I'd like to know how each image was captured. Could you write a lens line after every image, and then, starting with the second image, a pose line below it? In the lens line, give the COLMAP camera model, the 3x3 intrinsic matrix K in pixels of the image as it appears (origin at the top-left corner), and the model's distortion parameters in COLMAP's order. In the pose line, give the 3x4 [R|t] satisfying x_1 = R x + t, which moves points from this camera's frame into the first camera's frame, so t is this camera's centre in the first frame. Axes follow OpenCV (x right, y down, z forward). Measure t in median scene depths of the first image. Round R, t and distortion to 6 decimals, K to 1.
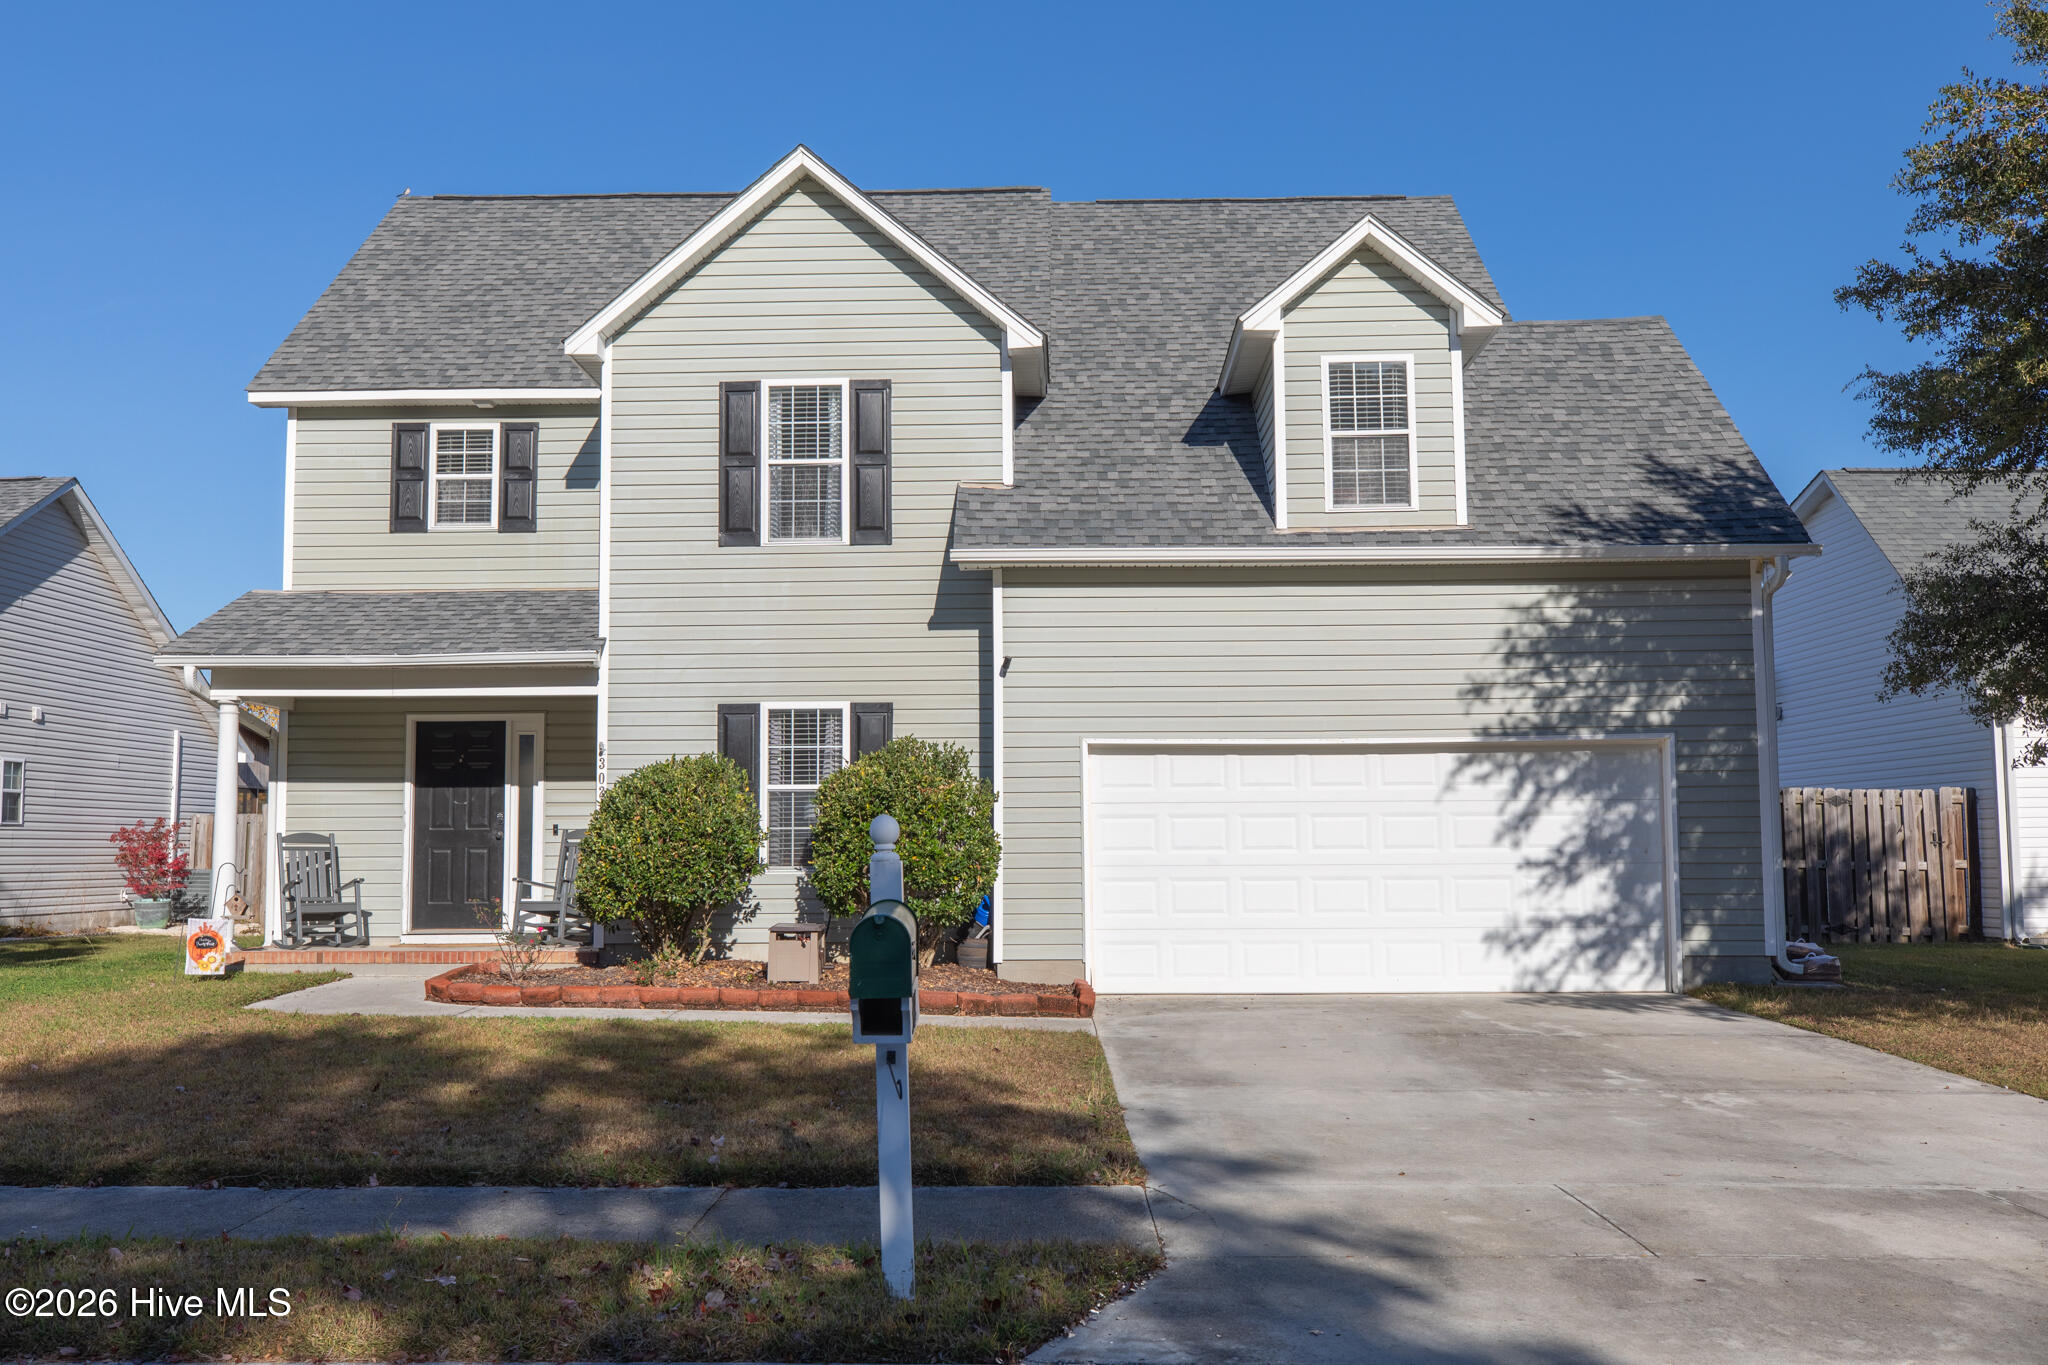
lens RADIAL K [[1887.3, 0, 991.2], [0, 1887.3, 671.2], [0, 0, 1]] dist [-0.006237, 0.000000]
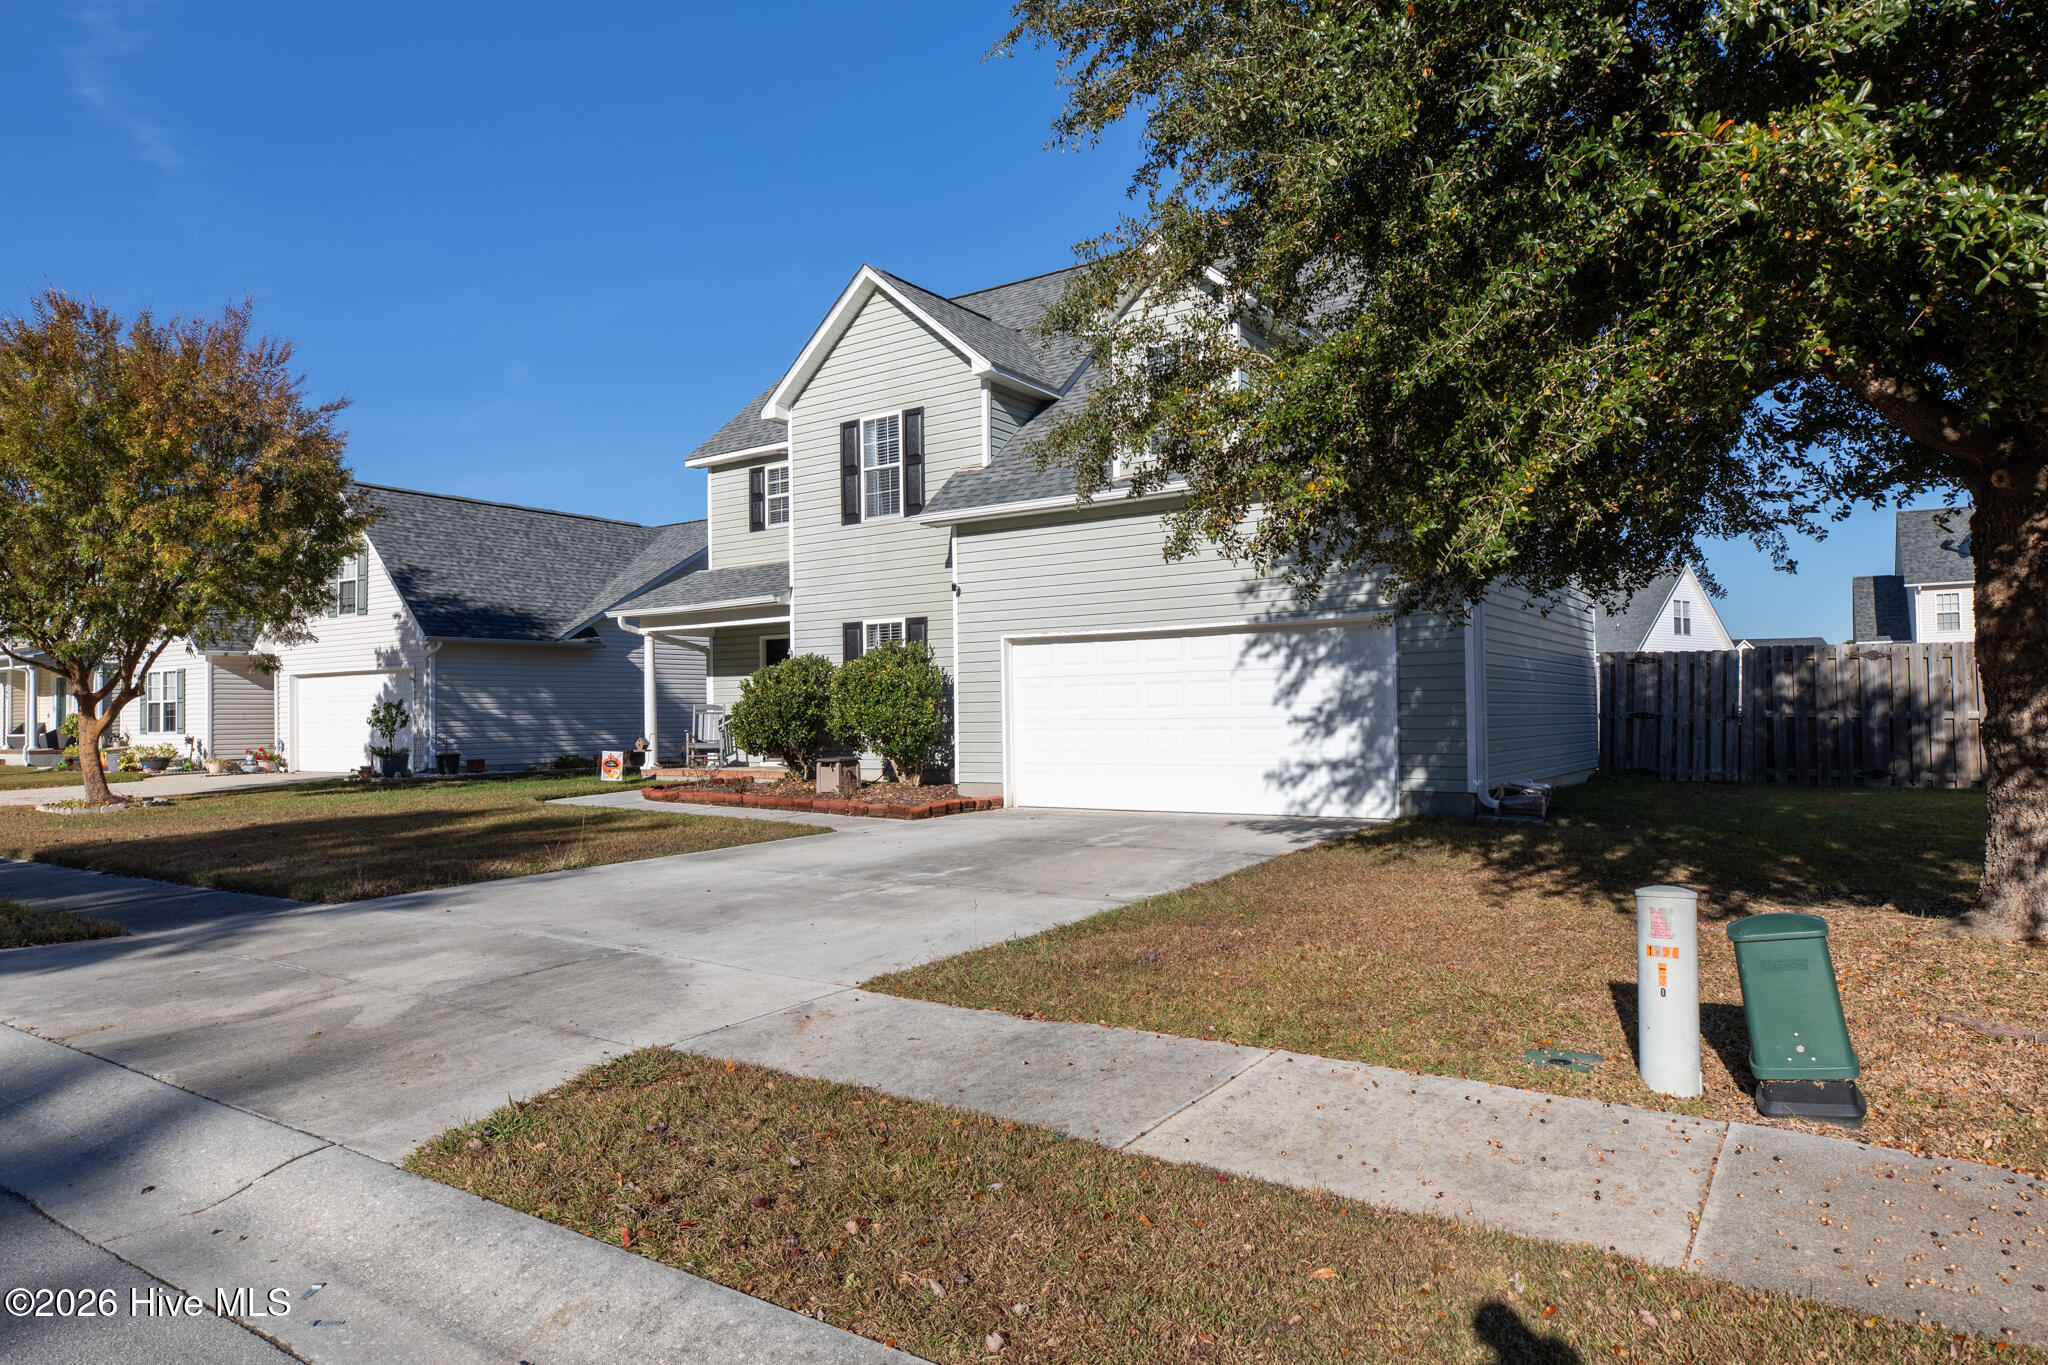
lens RADIAL K [[1216.5, 0, 1011.1], [0, 1216.5, 699.4], [0, 0, 1]] dist [-0.036065, 0.000808]
pose [[0.840956, -0.011164, -0.540989, 0.544800], [0.059571, 0.995620, 0.072055, 0.015821], [0.537815, -0.092822, 0.837937, 0.190865]]
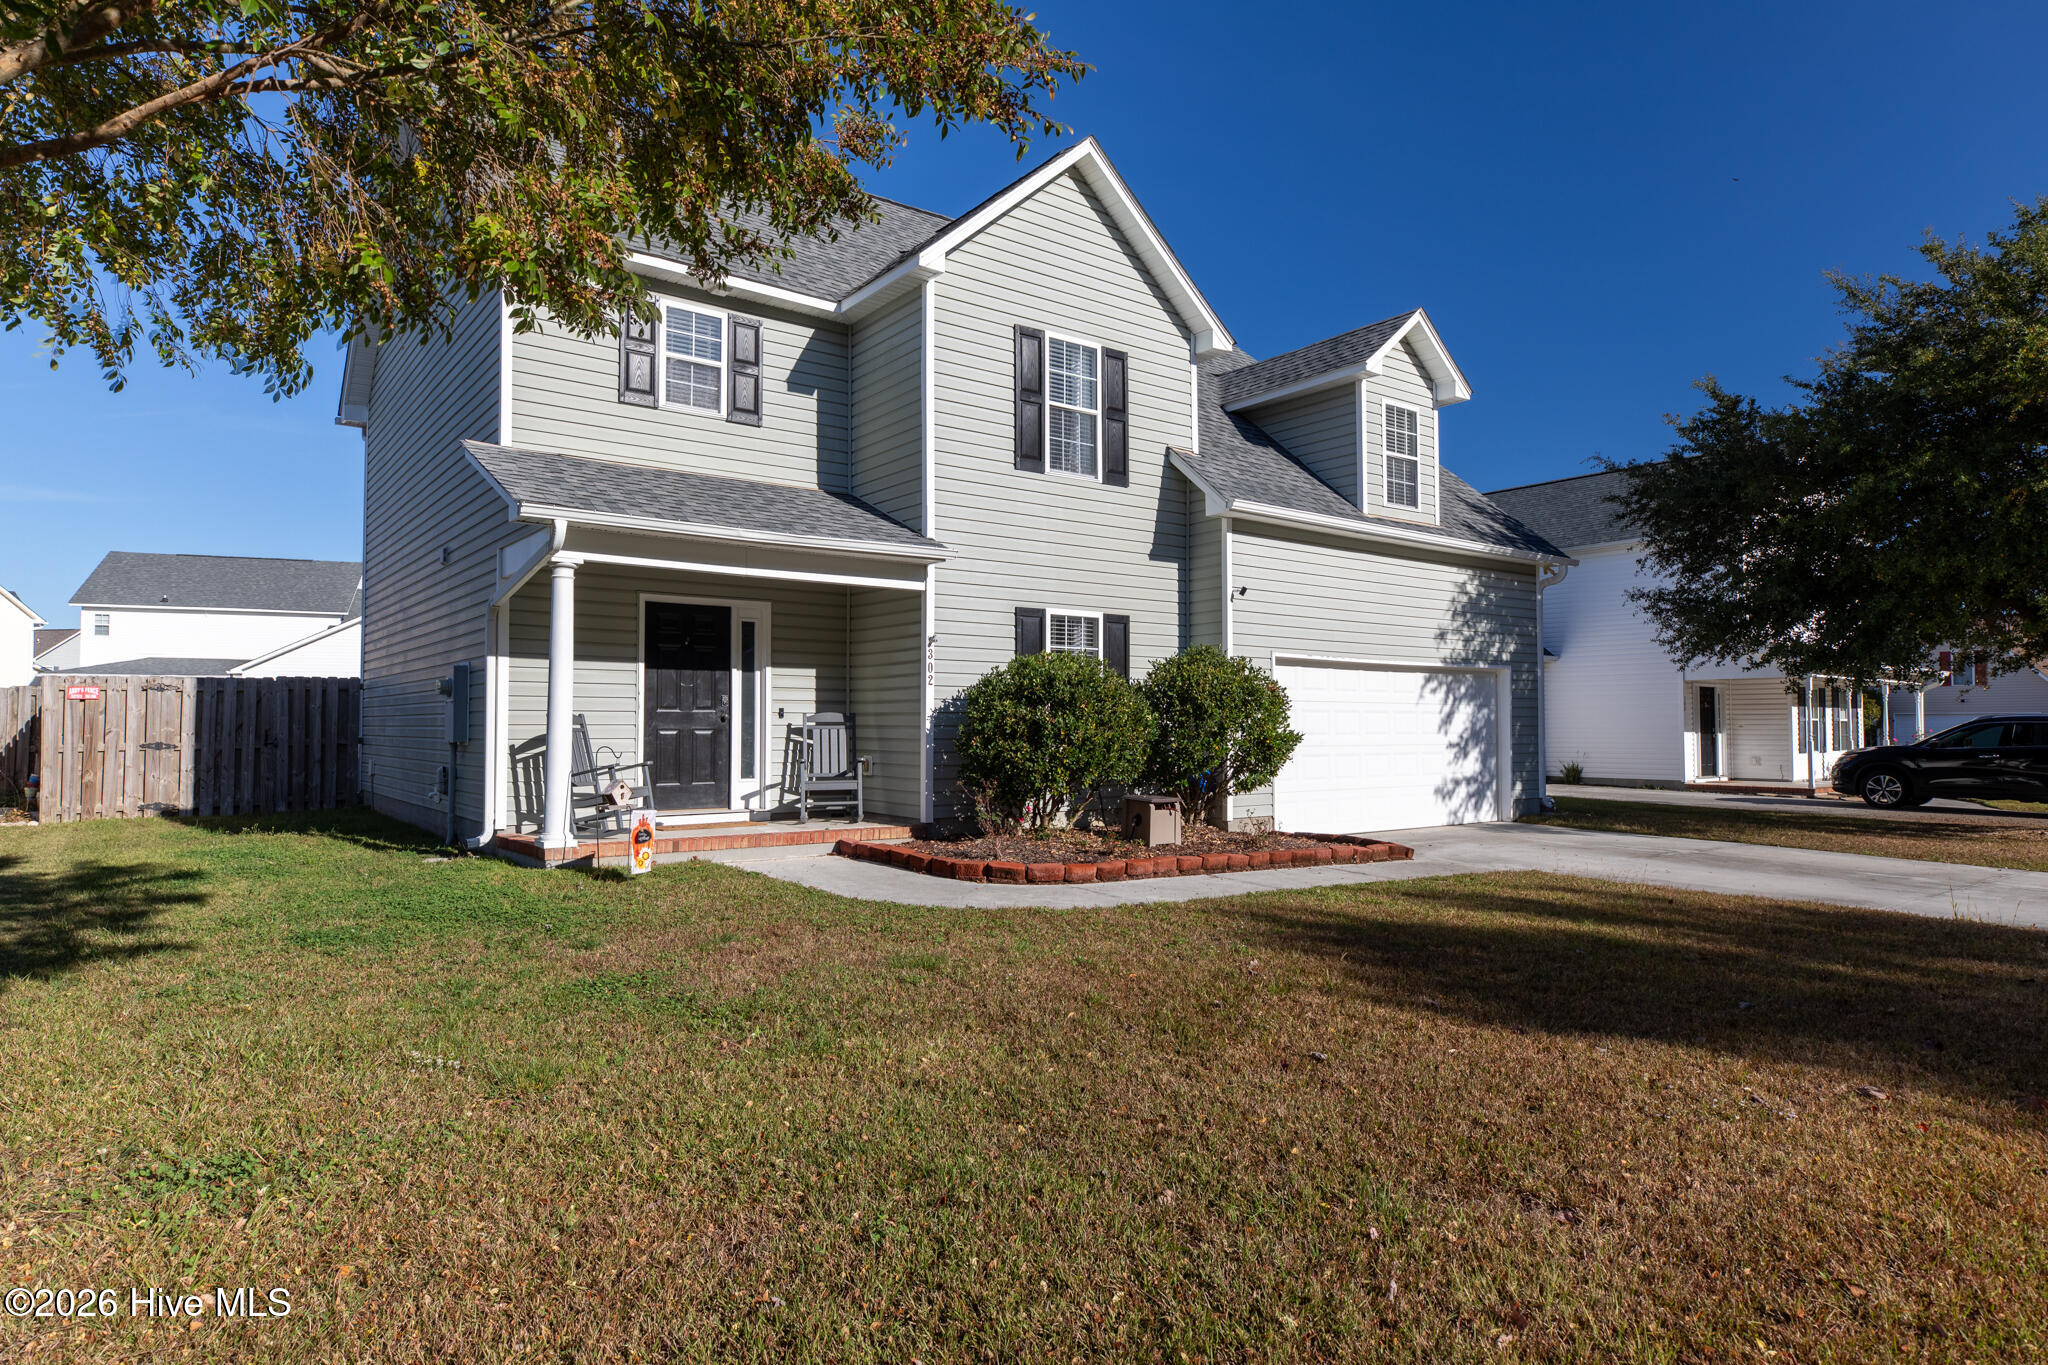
lens RADIAL K [[1158.8, 0, 1025.4], [0, 1158.8, 686.1], [0, 0, 1]] dist [0.000758, 0.000874]
pose [[0.782977, 0.030204, 0.621317, -0.574908], [-0.065773, 0.997241, 0.034408, 0.040704], [-0.618564, -0.067806, 0.782804, 0.441517]]
